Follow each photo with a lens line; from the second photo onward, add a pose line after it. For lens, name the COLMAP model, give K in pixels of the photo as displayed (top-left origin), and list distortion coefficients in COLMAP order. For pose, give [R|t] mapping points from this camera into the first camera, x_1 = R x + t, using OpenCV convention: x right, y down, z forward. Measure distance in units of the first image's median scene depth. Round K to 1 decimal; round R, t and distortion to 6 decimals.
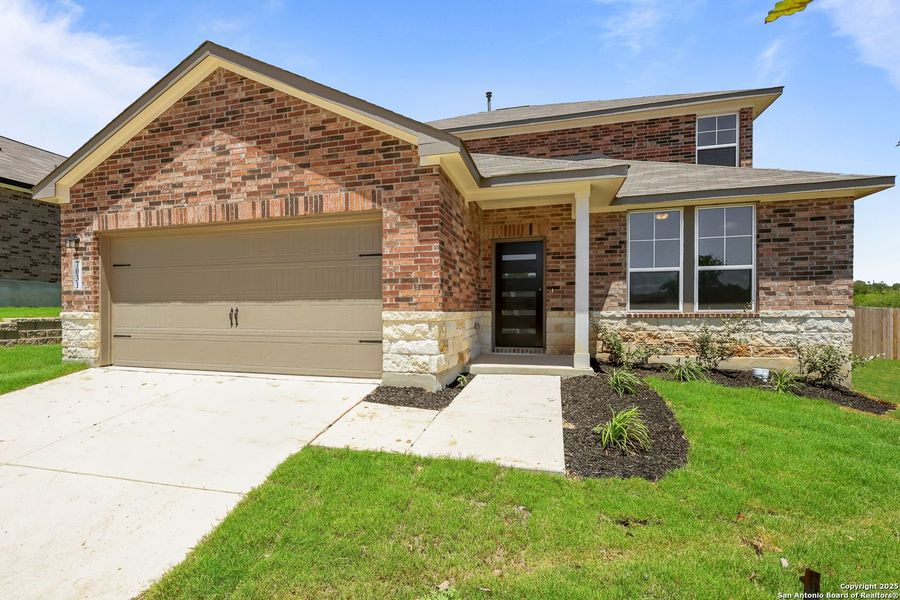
lens RADIAL K [[411.2, 0, 444.0], [0, 411.2, 301.4], [0, 0, 1]] dist [0.001781, 0.000167]
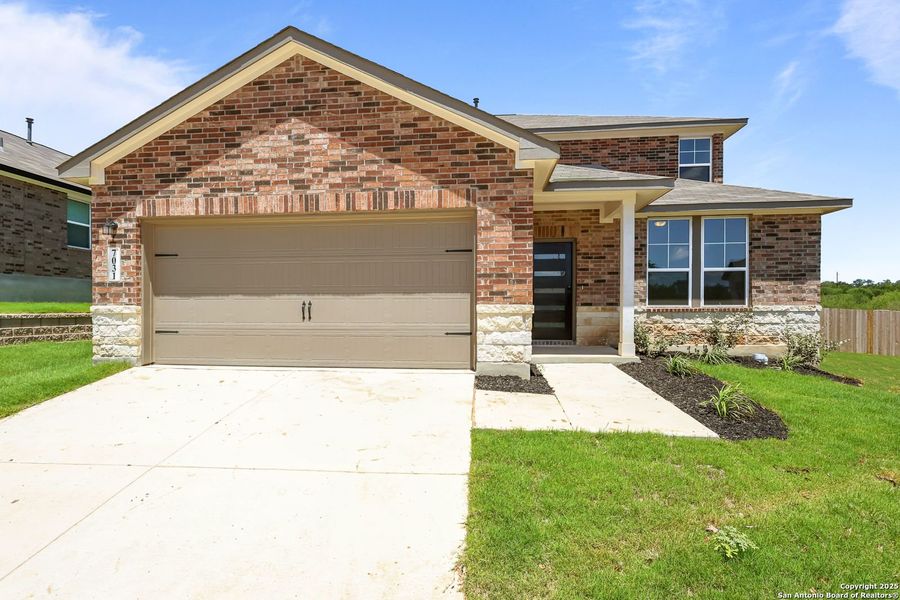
lens RADIAL K [[411.2, 0, 444.0], [0, 411.2, 301.4], [0, 0, 1]] dist [0.001781, 0.000167]
pose [[0.984128, 0.003846, 0.177418, -0.342417], [-0.003929, 0.999992, 0.000118, 0.013618], [-0.177416, -0.000813, 0.984136, -0.017889]]
